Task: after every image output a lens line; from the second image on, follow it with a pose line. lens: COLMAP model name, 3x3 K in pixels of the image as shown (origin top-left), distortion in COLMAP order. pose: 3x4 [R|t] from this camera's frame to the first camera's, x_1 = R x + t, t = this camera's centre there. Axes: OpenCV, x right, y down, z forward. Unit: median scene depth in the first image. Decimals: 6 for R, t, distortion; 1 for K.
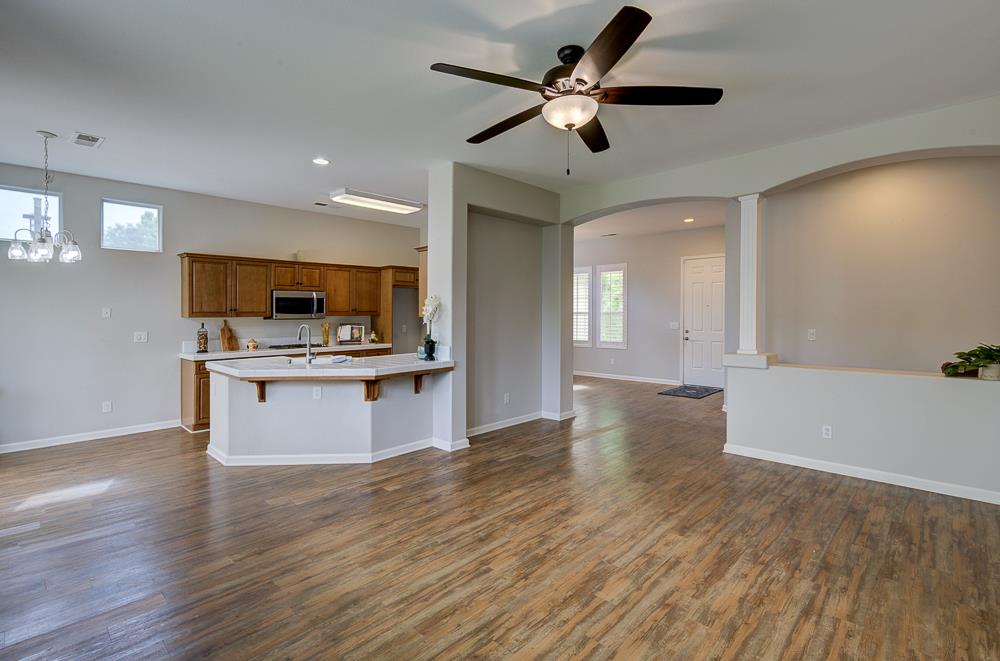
lens RADIAL K [[440.5, 0, 509.9], [0, 440.5, 317.3], [0, 0, 1]] dist [0.002728, 0.001131]
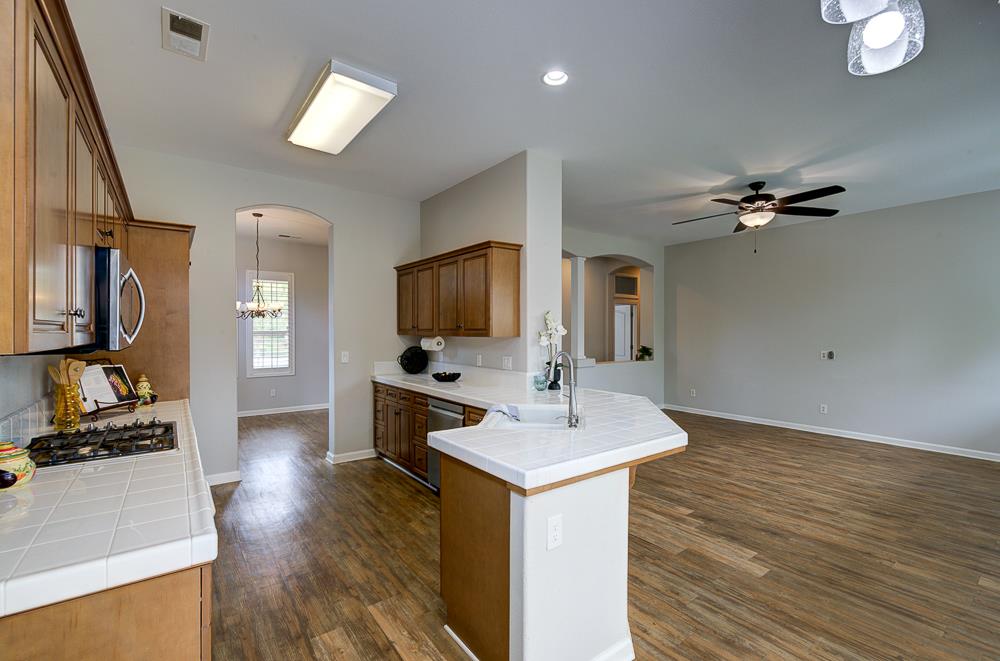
lens RADIAL K [[440.5, 0, 505.2], [0, 440.5, 334.3], [0, 0, 1]] dist [0.002728, 0.001131]
pose [[0.191686, -0.001637, 0.981455, -1.148909], [0.011297, 0.999936, -0.000538, -0.004607], [-0.981391, 0.011191, 0.191692, 1.063204]]
